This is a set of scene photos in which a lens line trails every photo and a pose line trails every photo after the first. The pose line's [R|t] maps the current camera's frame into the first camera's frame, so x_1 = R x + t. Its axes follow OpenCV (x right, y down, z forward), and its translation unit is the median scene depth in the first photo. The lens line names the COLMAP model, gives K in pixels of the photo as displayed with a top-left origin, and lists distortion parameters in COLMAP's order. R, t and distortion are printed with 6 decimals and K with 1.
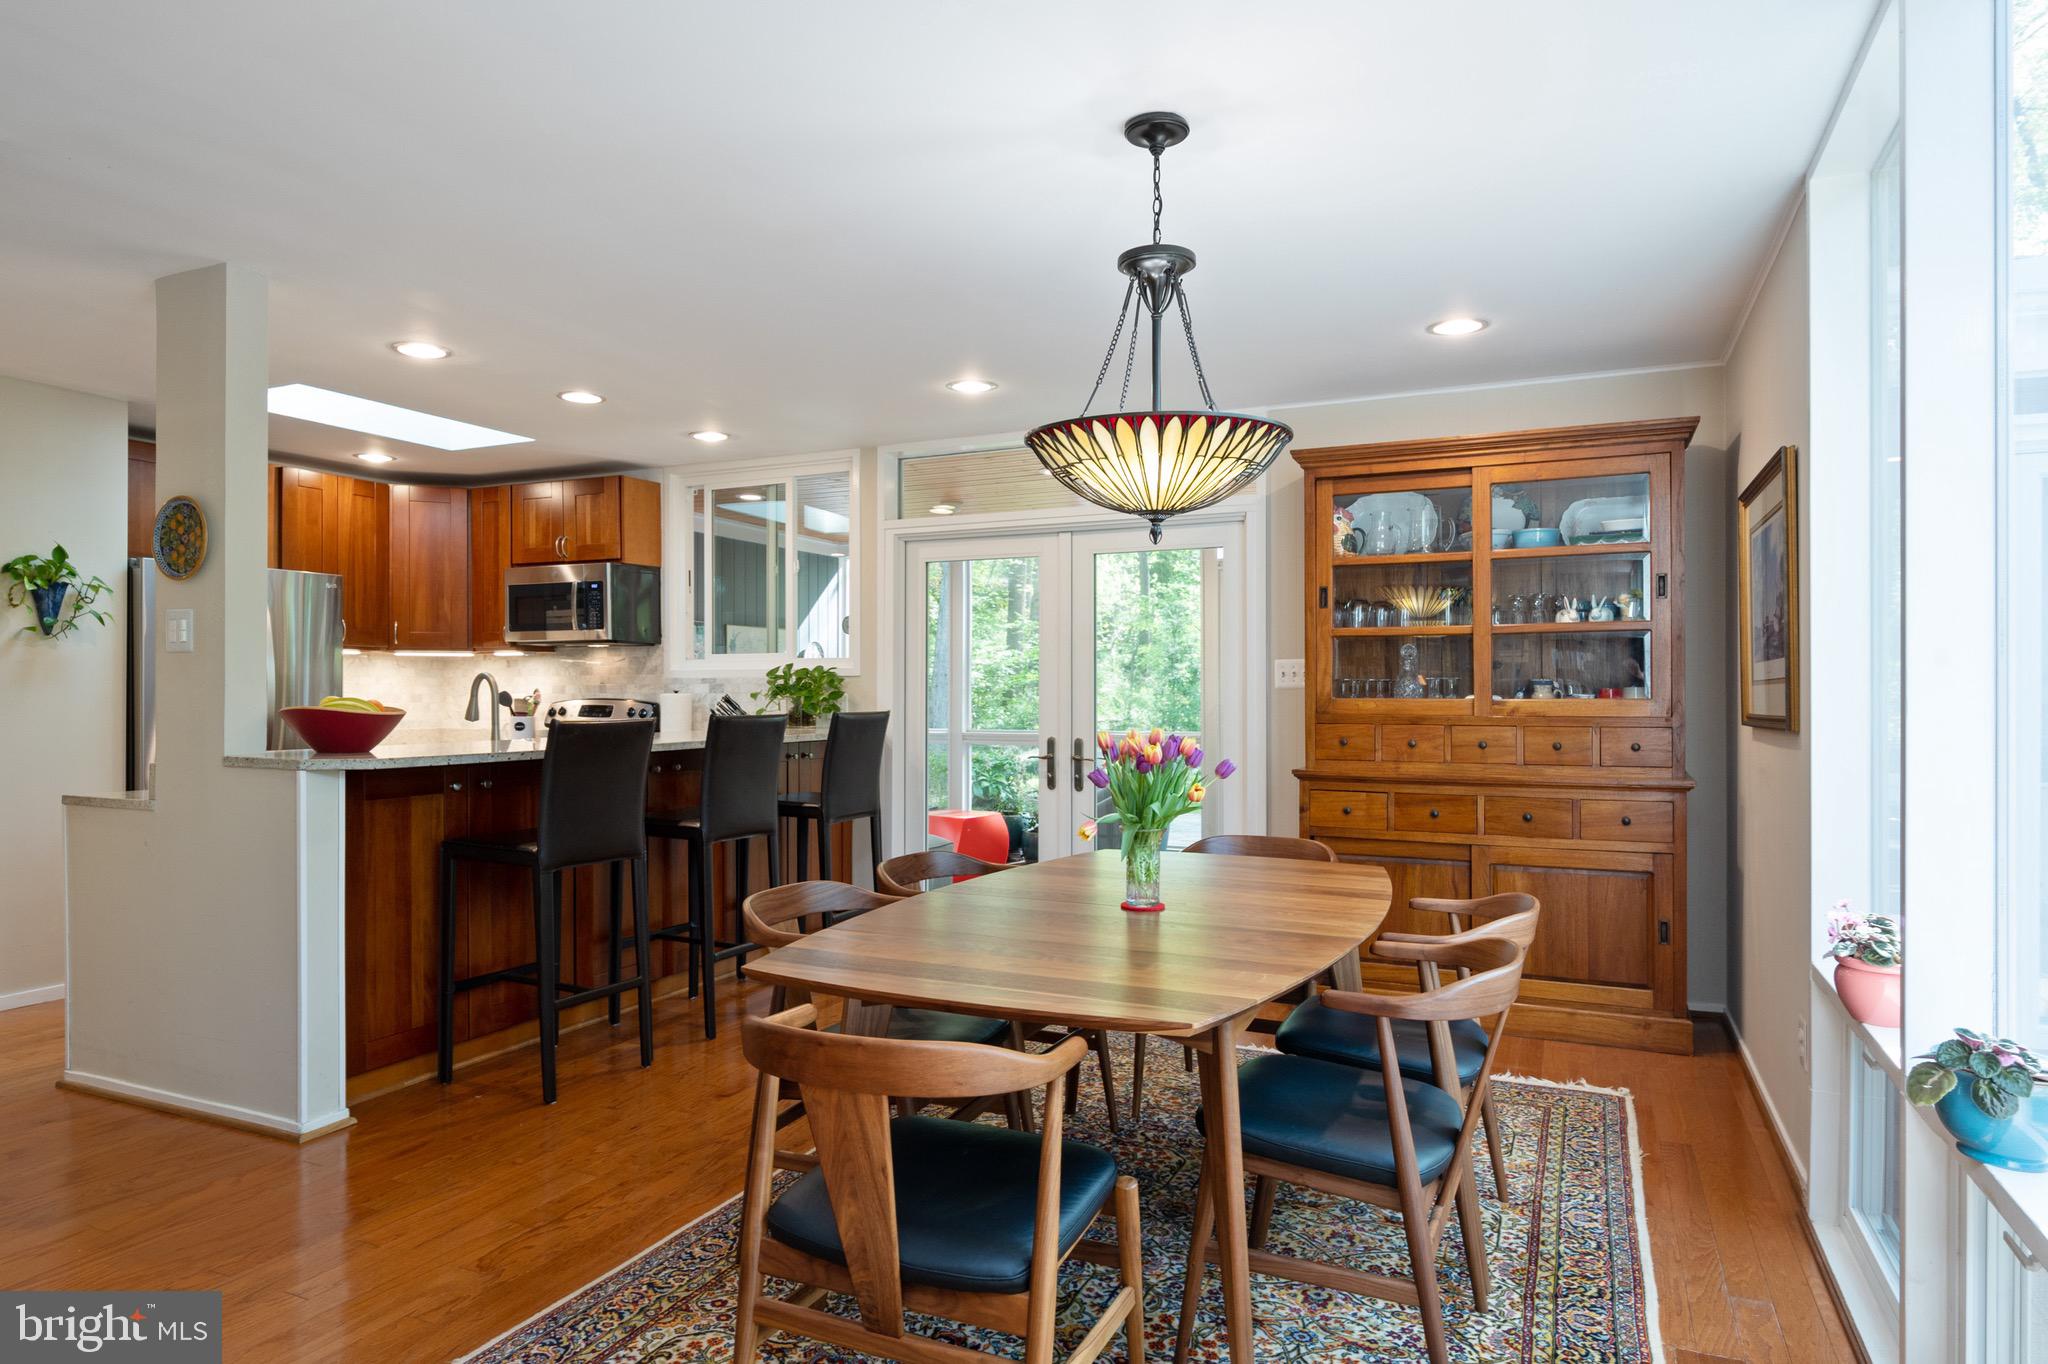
lens RADIAL K [[1204.1, 0, 1020.5], [0, 1204.1, 691.9], [0, 0, 1]] dist [-0.002959, -0.000656]
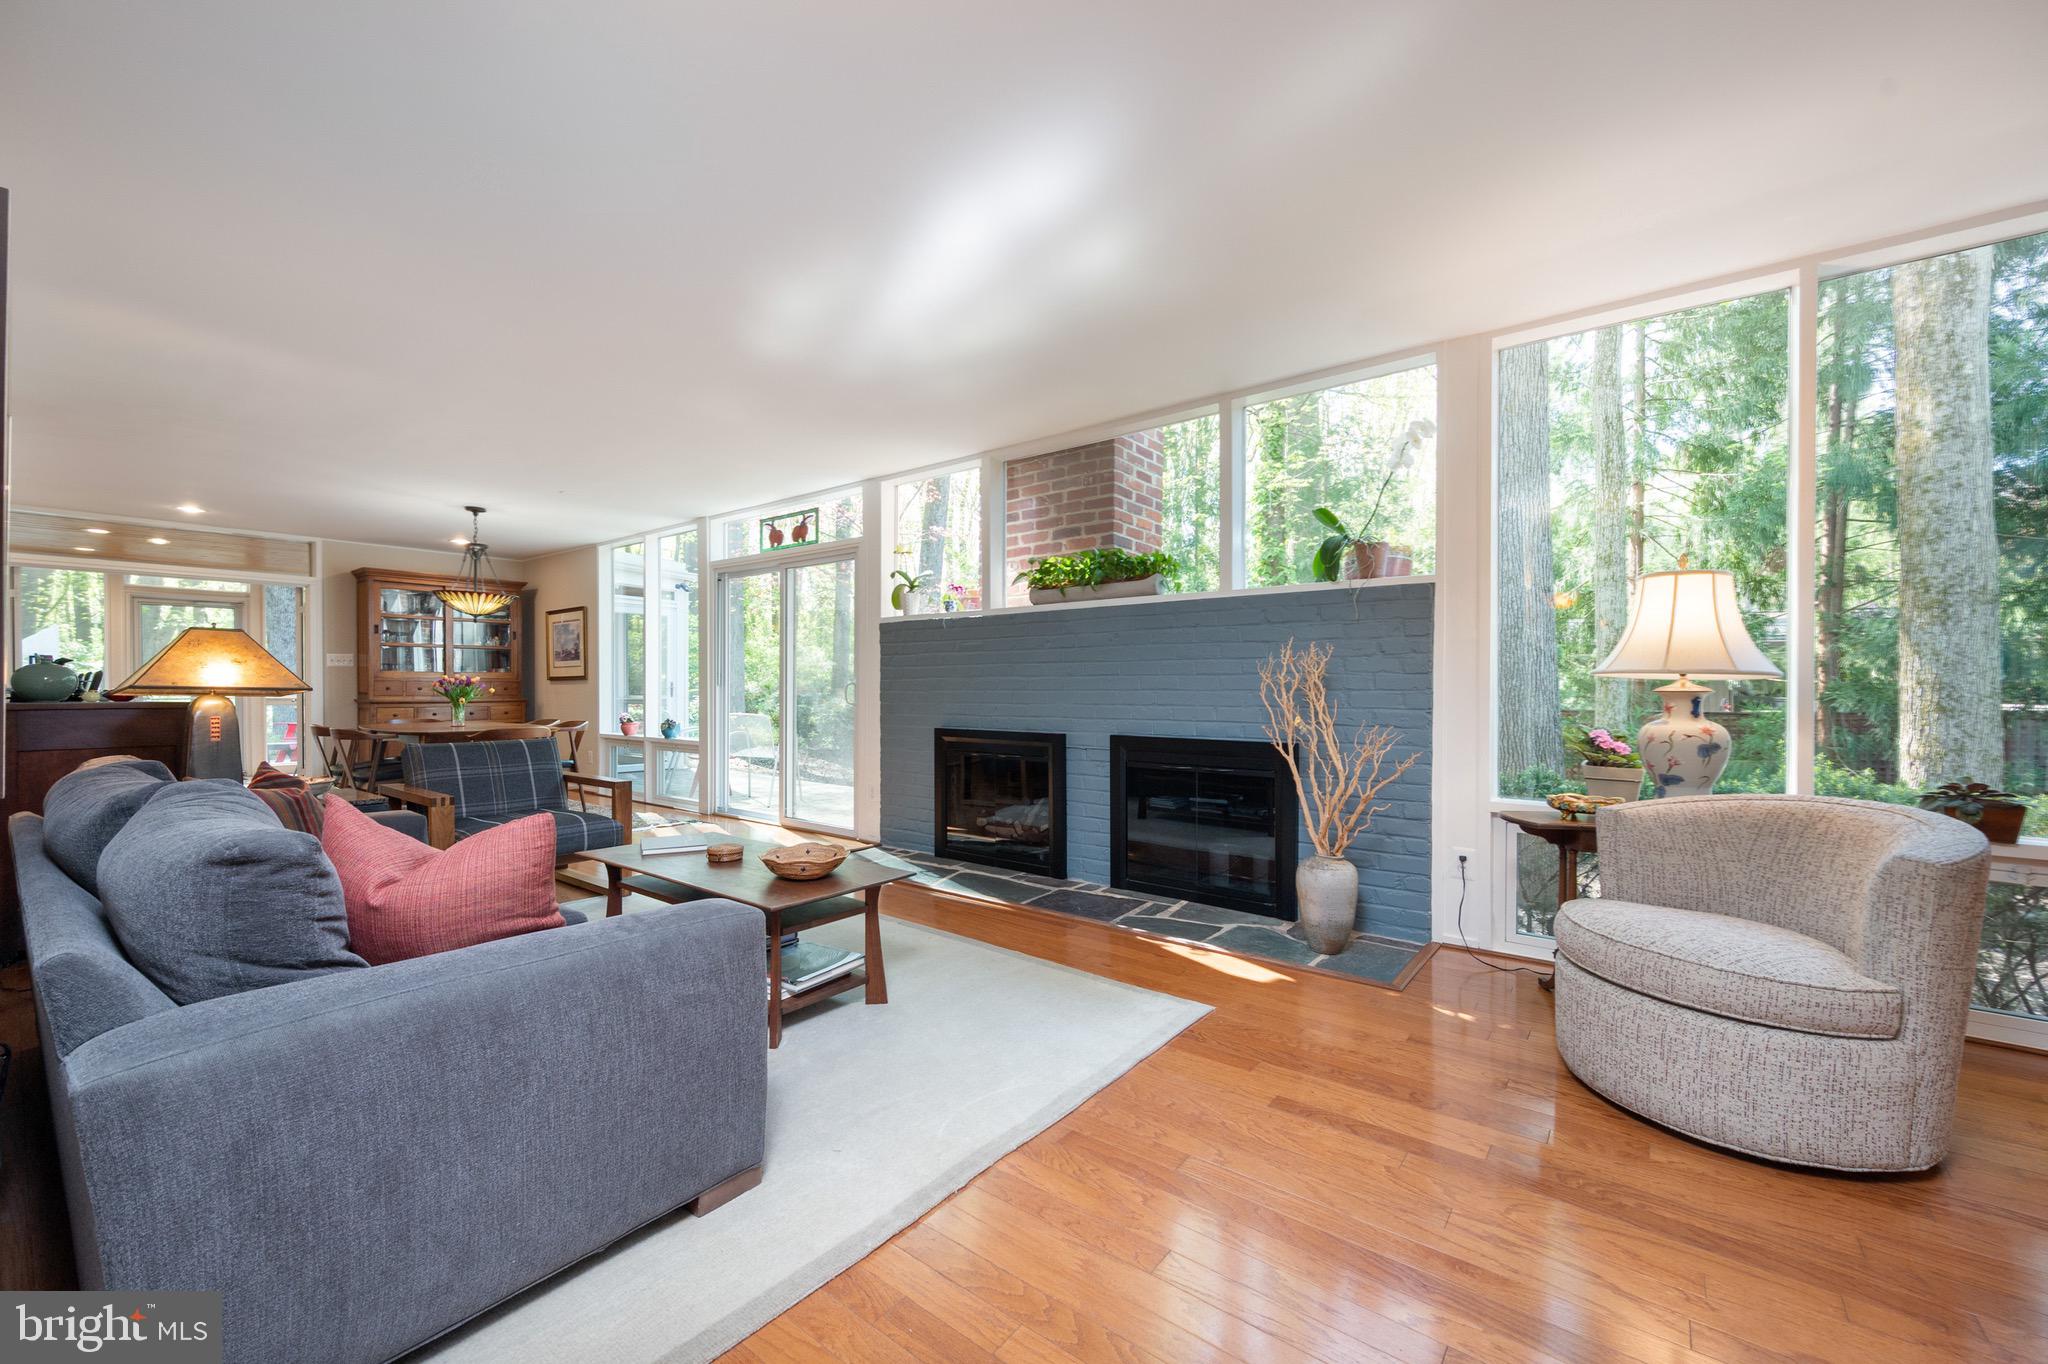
lens RADIAL K [[806.9, 0, 1018.7], [0, 806.9, 701.9], [0, 0, 1]] dist [-0.001647, -0.000375]
pose [[0.231069, -0.018064, 0.972770, -0.811465], [0.000610, 0.999830, 0.018421, 0.030550], [-0.972937, -0.003664, 0.231041, -0.499115]]
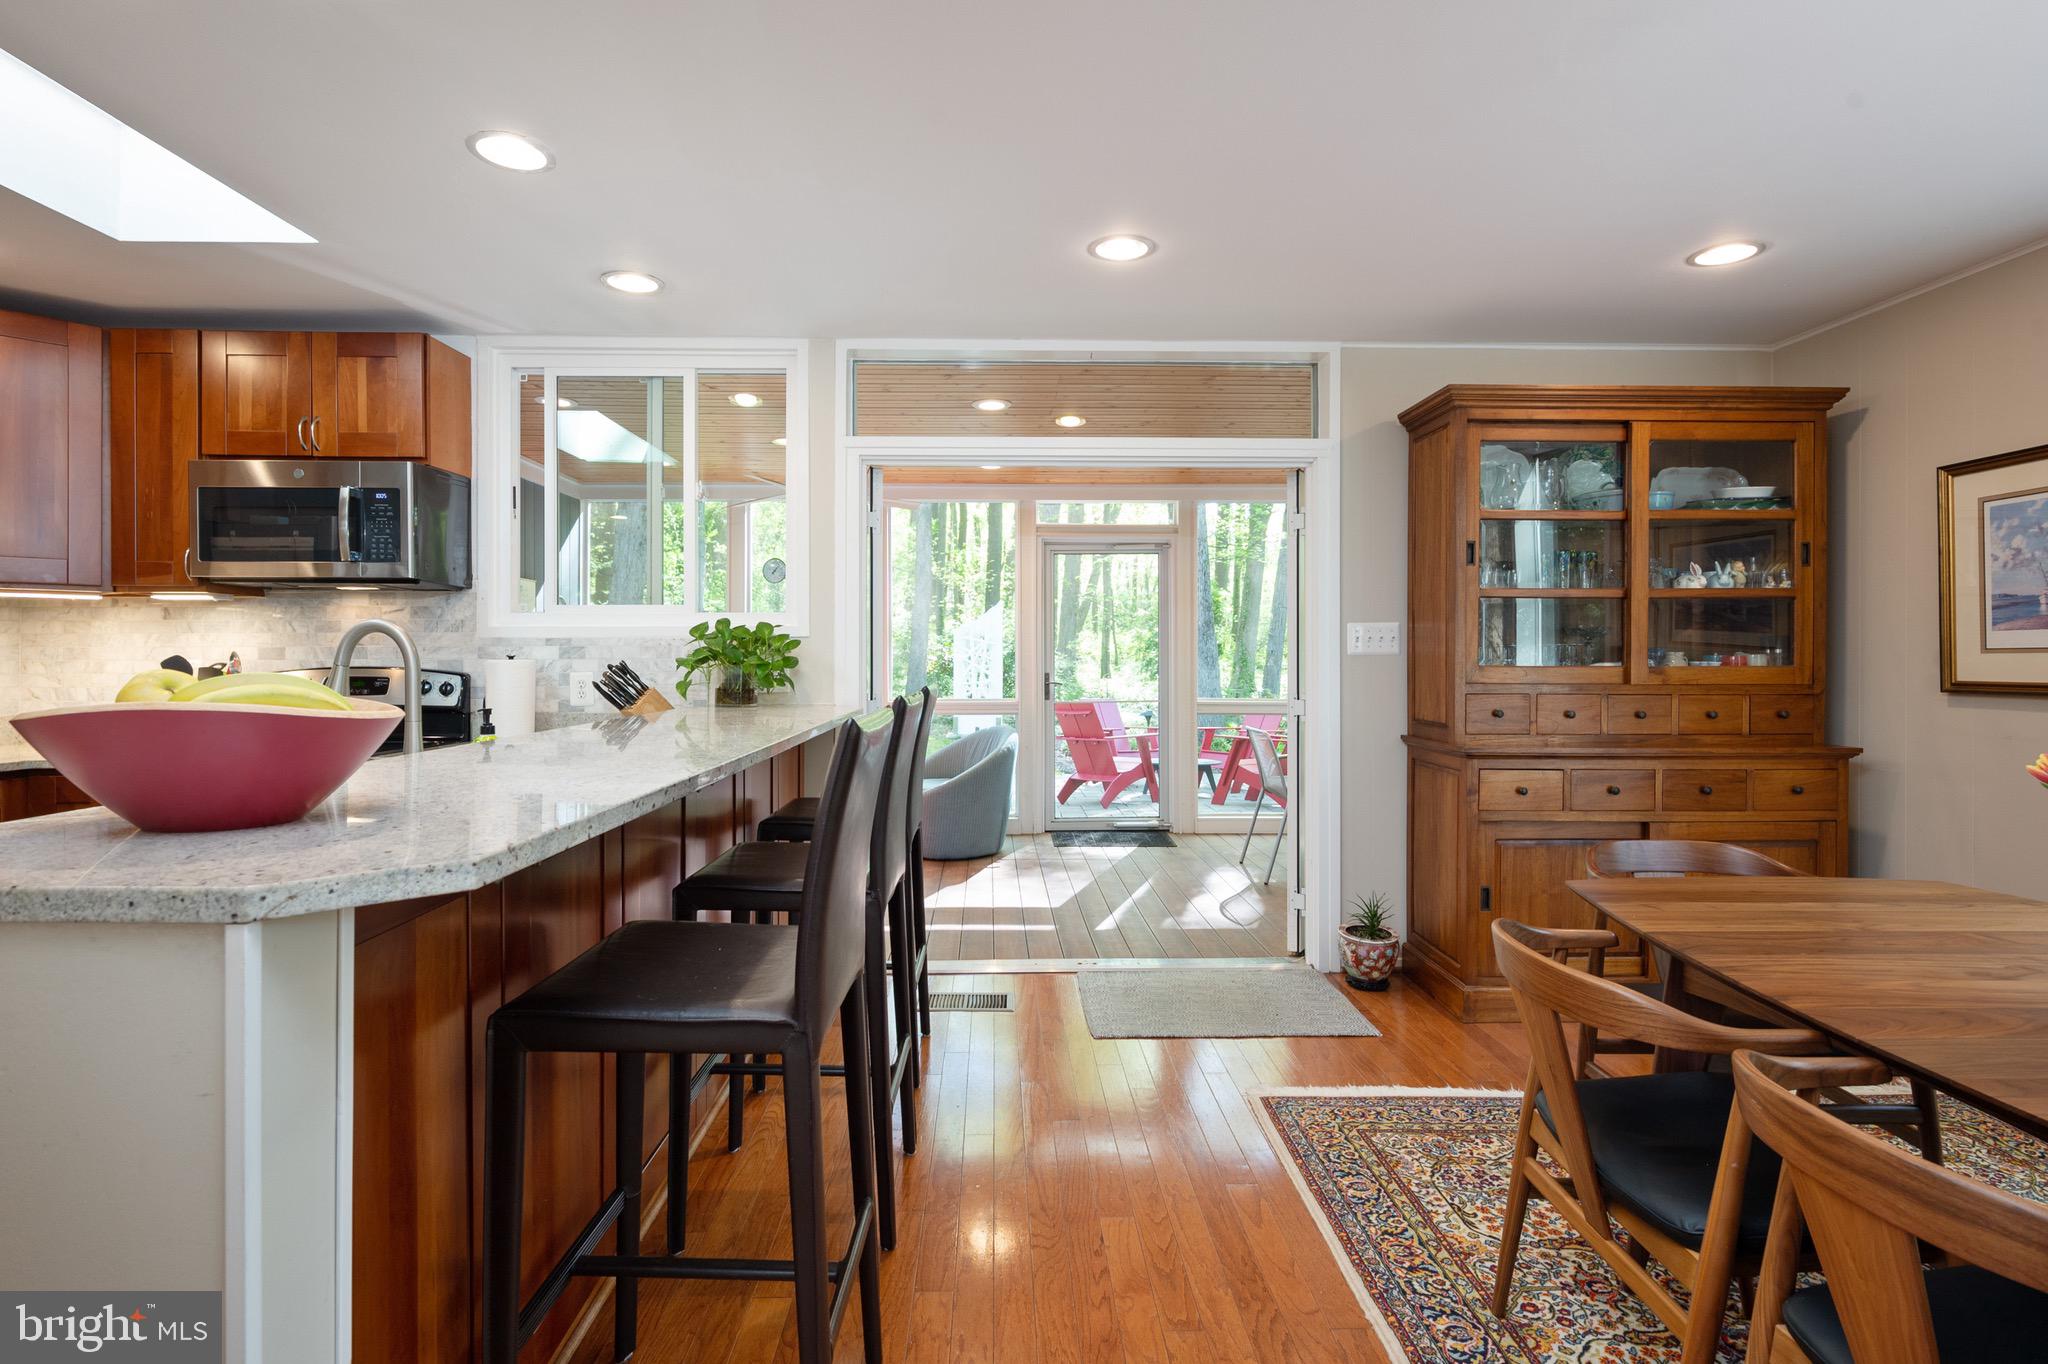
lens RADIAL K [[983.8, 0, 1015.7], [0, 983.8, 659.2], [0, 0, 1]] dist [-0.004502, -0.000404]
pose [[0.896966, 0.000398, 0.442099, -0.295244], [-0.001066, 0.999999, 0.001262, 0.000070], [-0.442098, -0.001603, 0.896965, 0.387021]]
